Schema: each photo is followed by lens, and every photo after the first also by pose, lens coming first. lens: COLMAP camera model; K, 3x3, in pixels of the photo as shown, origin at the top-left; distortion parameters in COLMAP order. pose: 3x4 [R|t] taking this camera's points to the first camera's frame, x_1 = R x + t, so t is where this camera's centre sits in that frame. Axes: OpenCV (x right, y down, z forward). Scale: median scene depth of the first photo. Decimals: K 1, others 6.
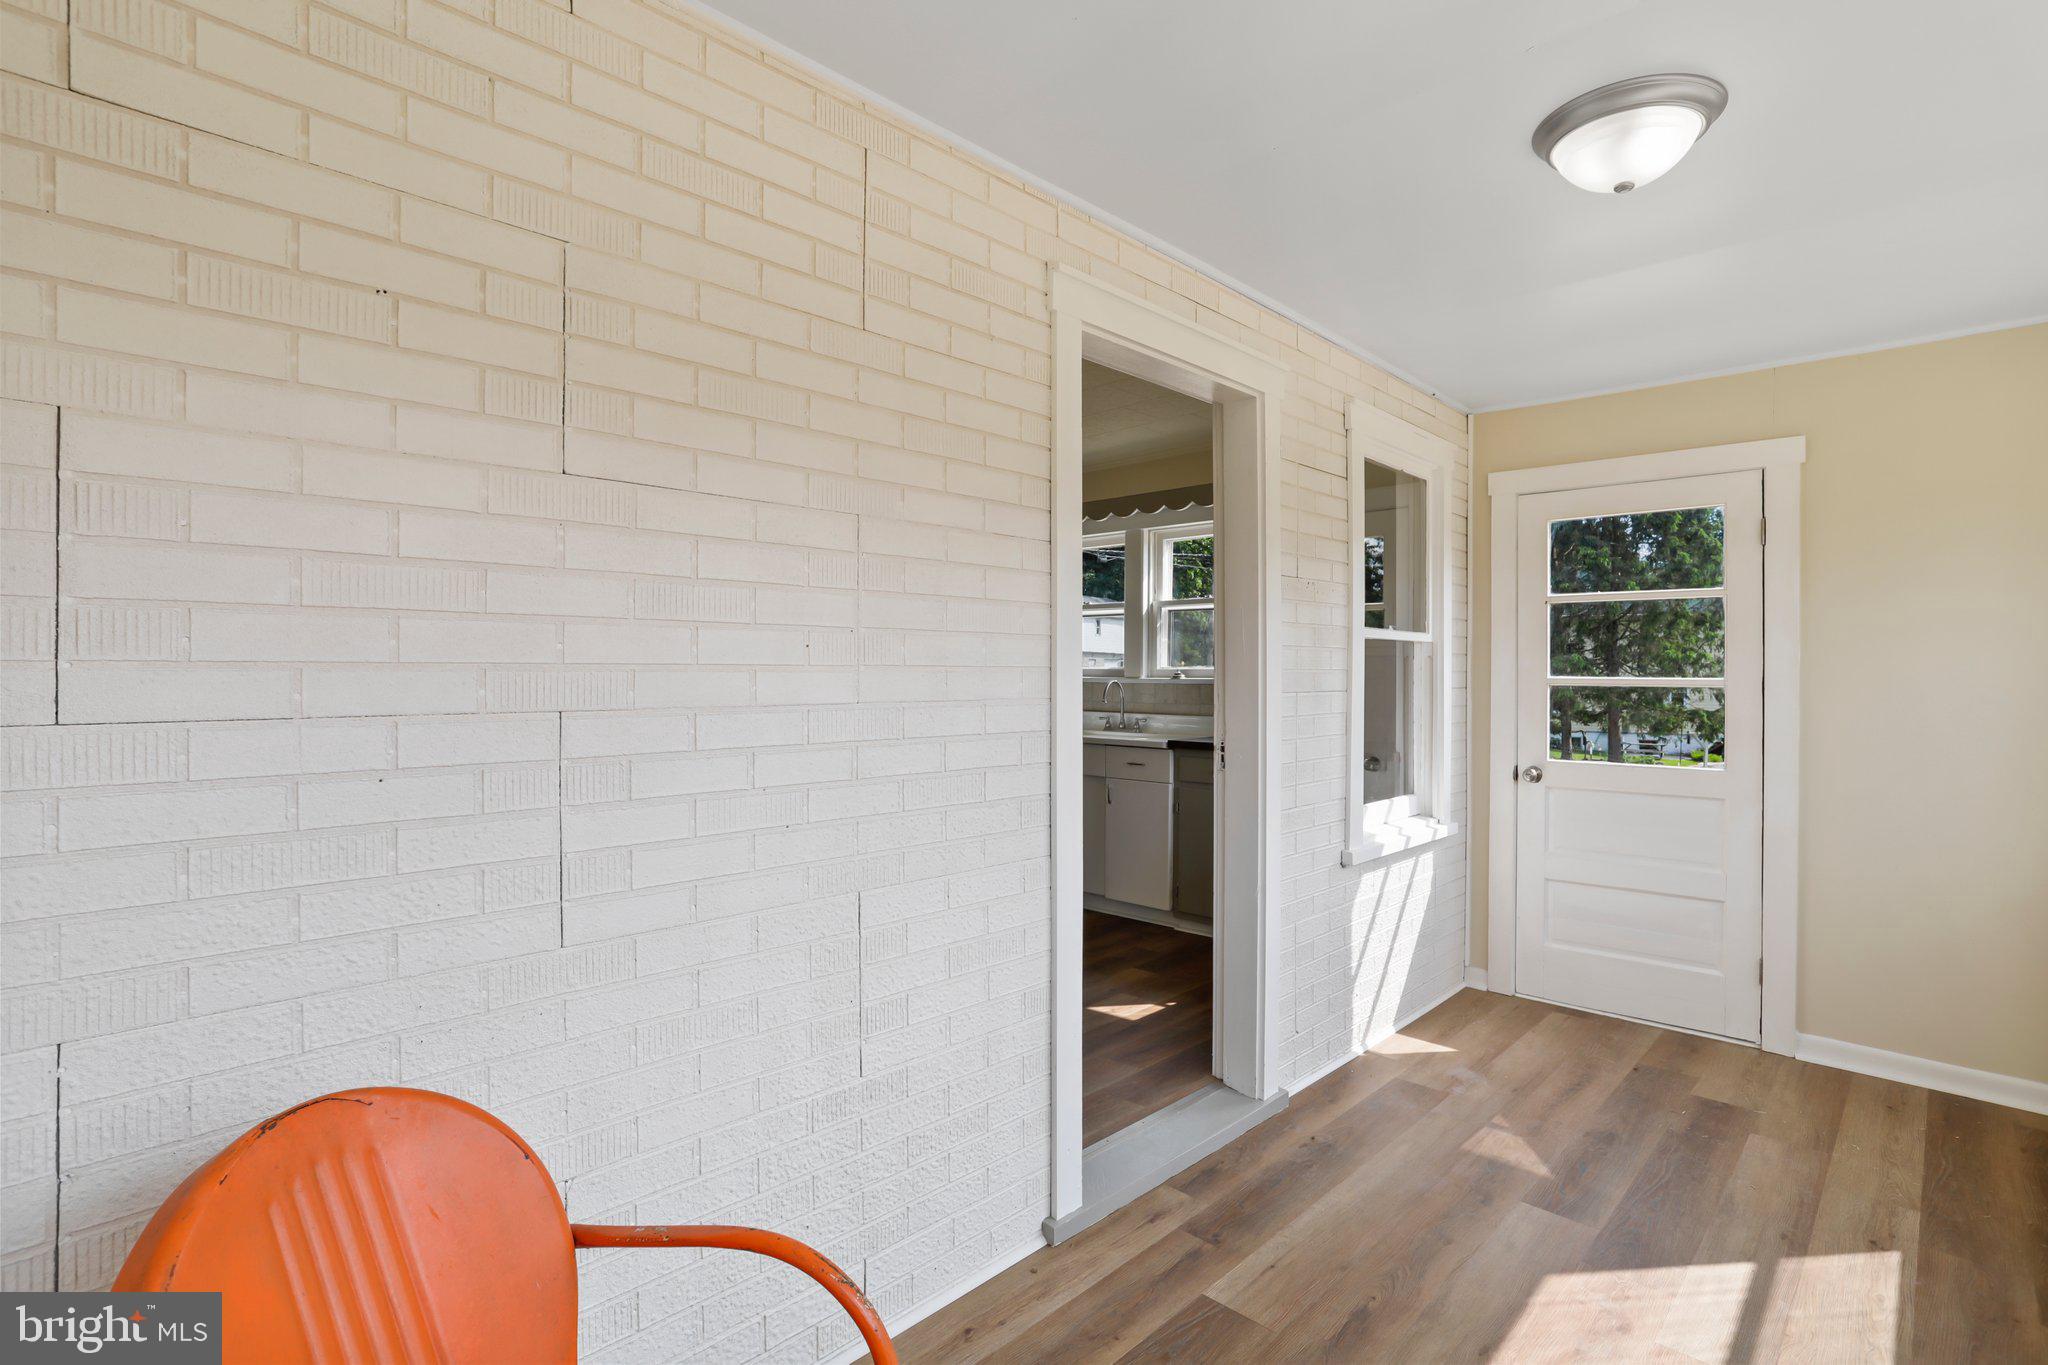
lens RADIAL K [[995.8, 0, 1026.4], [0, 995.8, 674.4], [0, 0, 1]] dist [-0.033991, 0.015543]
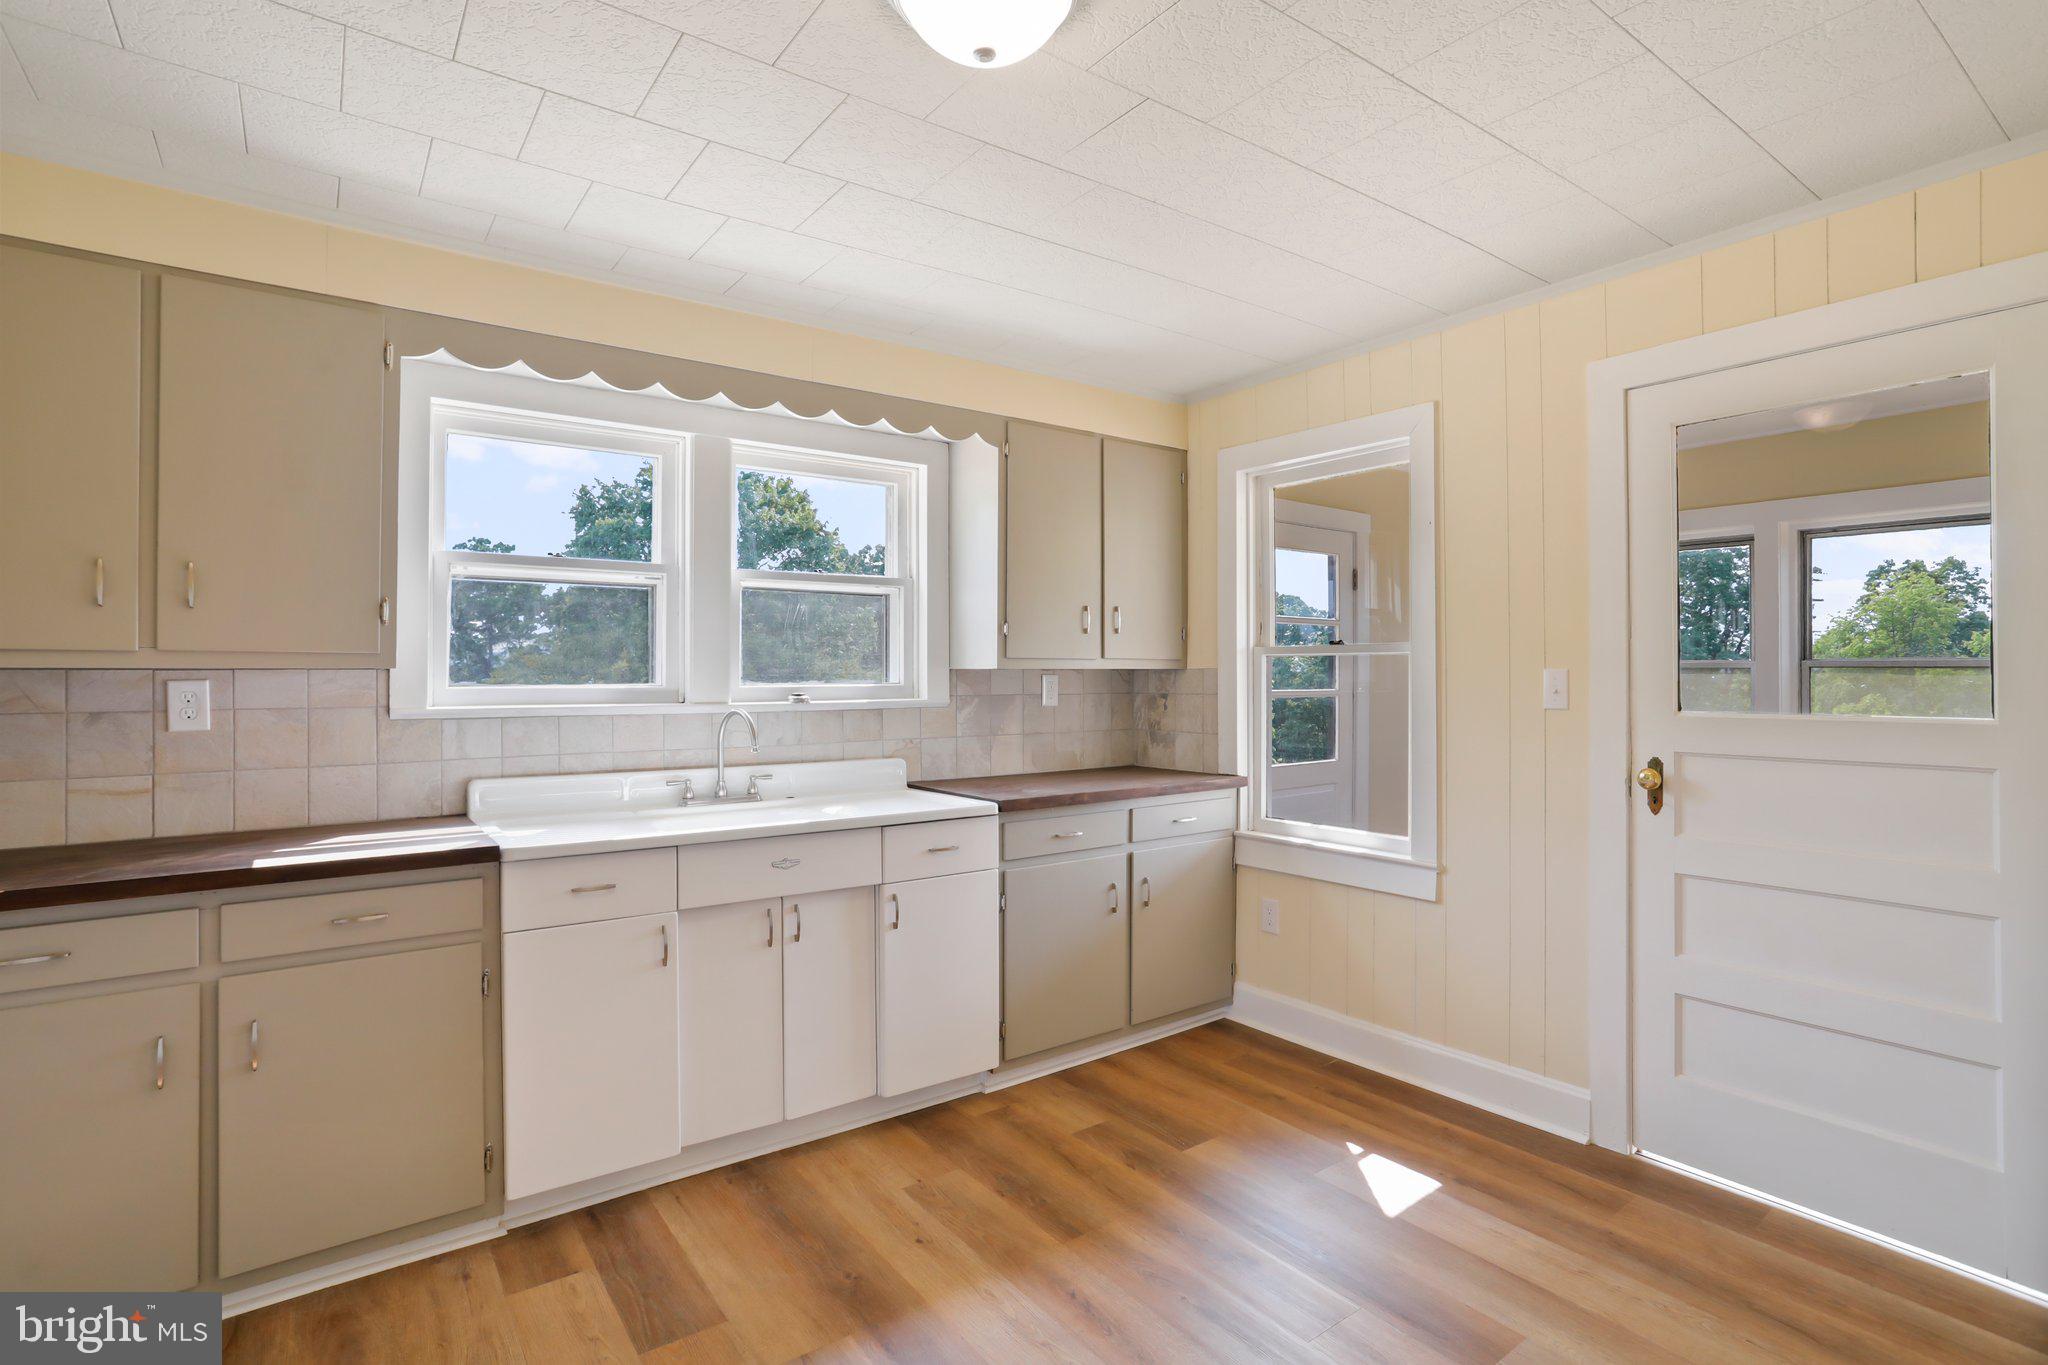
lens RADIAL K [[995.8, 0, 1014.1], [0, 995.8, 683.0], [0, 0, 1]] dist [-0.033991, 0.015543]
pose [[0.182949, -0.010645, 0.983065, -0.420638], [0.004341, 0.999940, 0.010020, -0.013066], [-0.983113, 0.002434, 0.182985, 0.766486]]
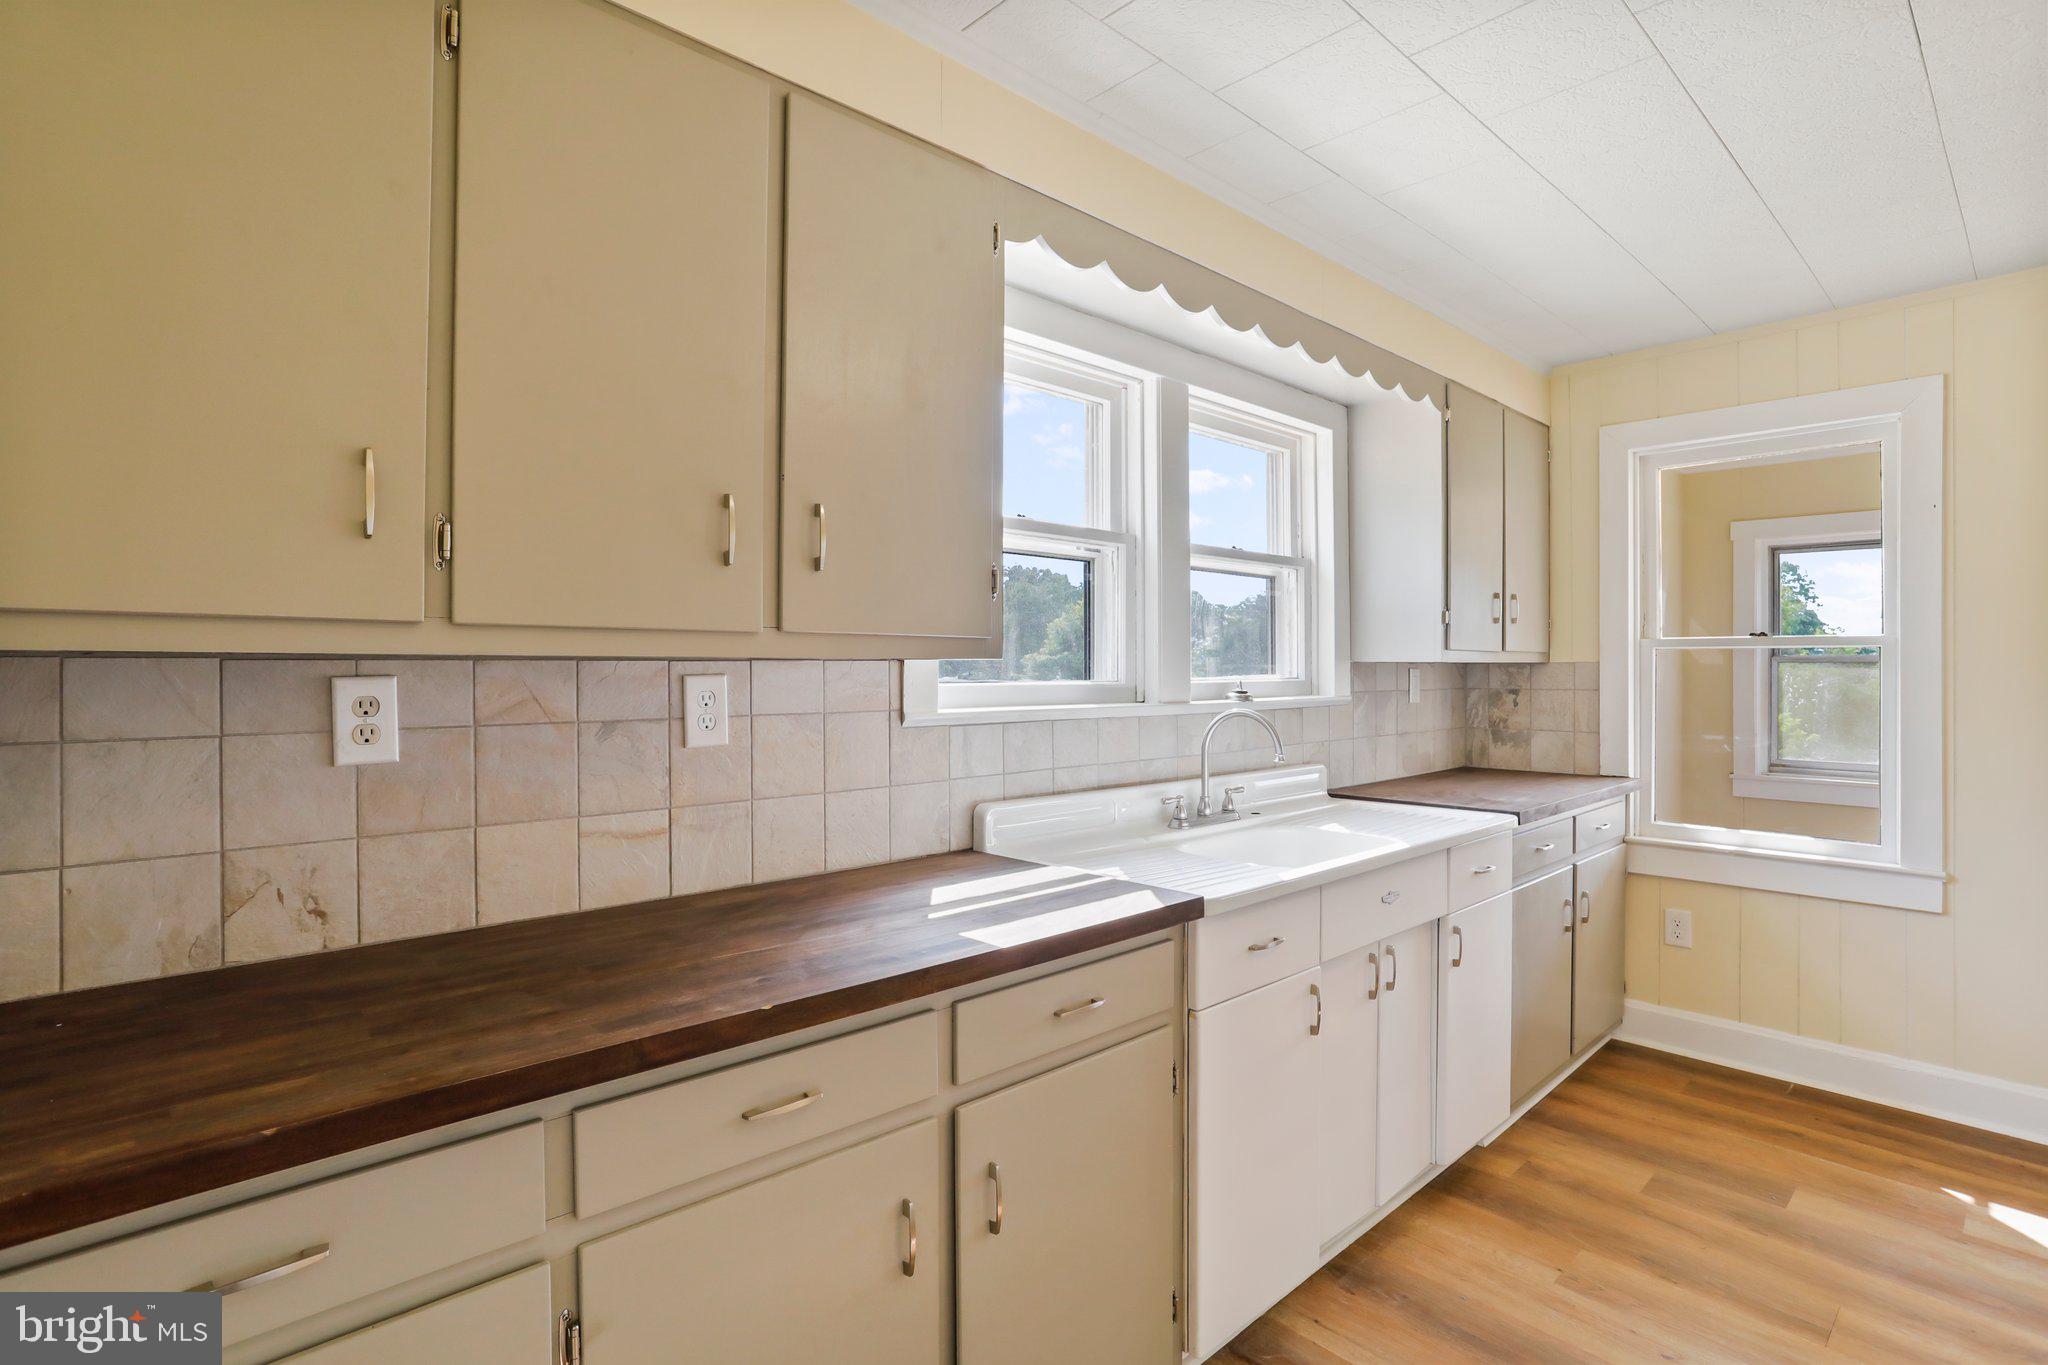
lens RADIAL K [[995.8, 0, 1007.9], [0, 995.8, 681.9], [0, 0, 1]] dist [-0.033991, 0.015543]
pose [[0.063258, -0.017123, 0.997850, -0.370392], [0.003079, 0.999851, 0.016962, -0.014667], [-0.997992, 0.002000, 0.063301, 1.093171]]
